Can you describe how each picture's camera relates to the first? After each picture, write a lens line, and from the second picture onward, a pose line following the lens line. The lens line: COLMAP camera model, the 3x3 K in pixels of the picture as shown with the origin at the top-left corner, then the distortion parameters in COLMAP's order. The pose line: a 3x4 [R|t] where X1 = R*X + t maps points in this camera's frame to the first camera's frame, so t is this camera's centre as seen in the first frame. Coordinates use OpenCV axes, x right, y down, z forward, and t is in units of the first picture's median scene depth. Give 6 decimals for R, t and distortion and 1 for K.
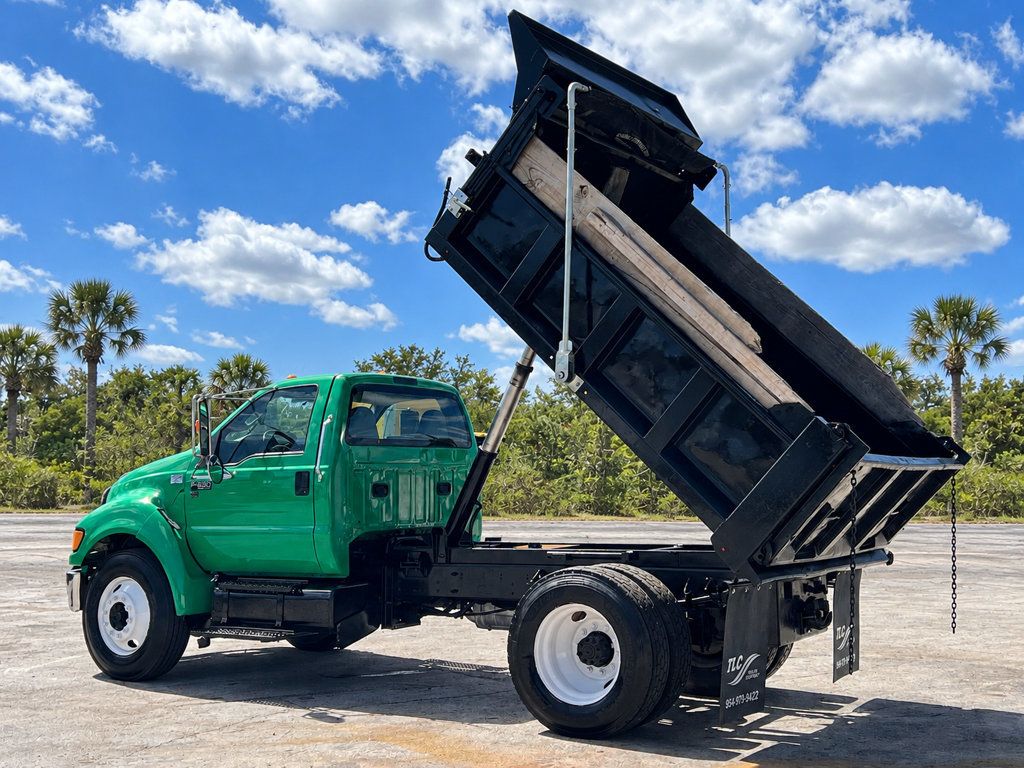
lens RADIAL K [[1247.8, 0, 512.0], [0, 1247.8, 384.0], [0, 0, 1]] dist [0.045684, -0.022962]
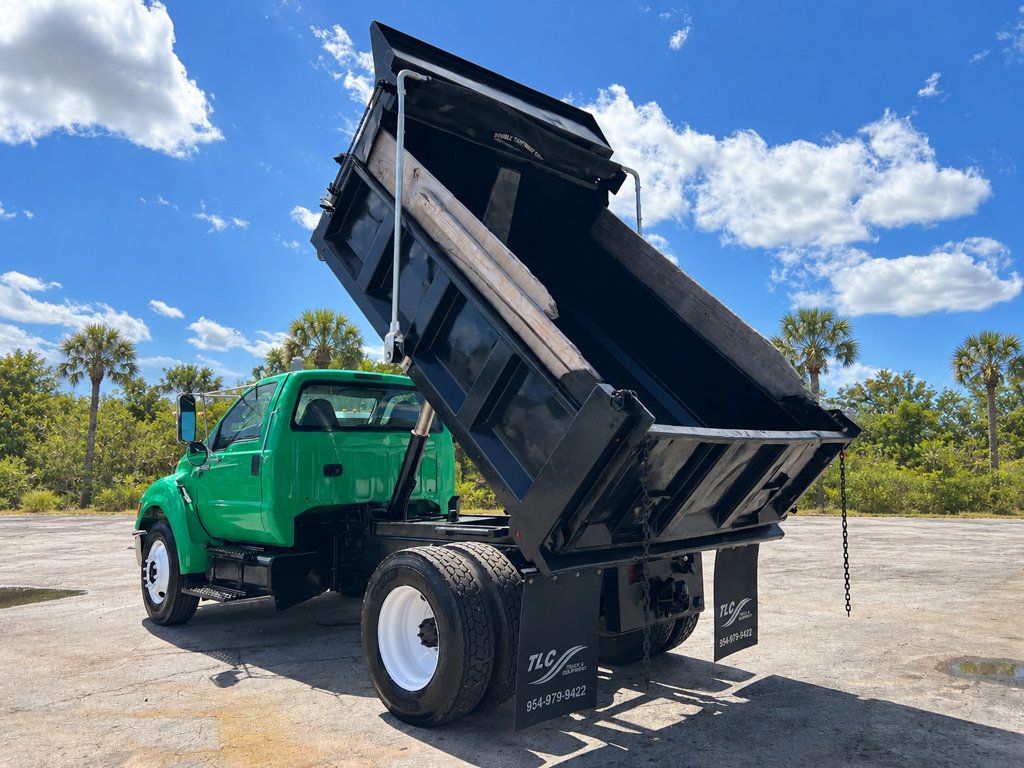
lens RADIAL K [[845.3, 0, 436.2], [0, 845.3, 379.1], [0, 0, 1]] dist [0.011149, 0.007841]
pose [[0.975989, -0.033895, -0.215164, 0.195270], [0.030053, 0.999326, -0.021102, 0.023960], [0.215734, 0.014129, 0.976350, 0.305266]]
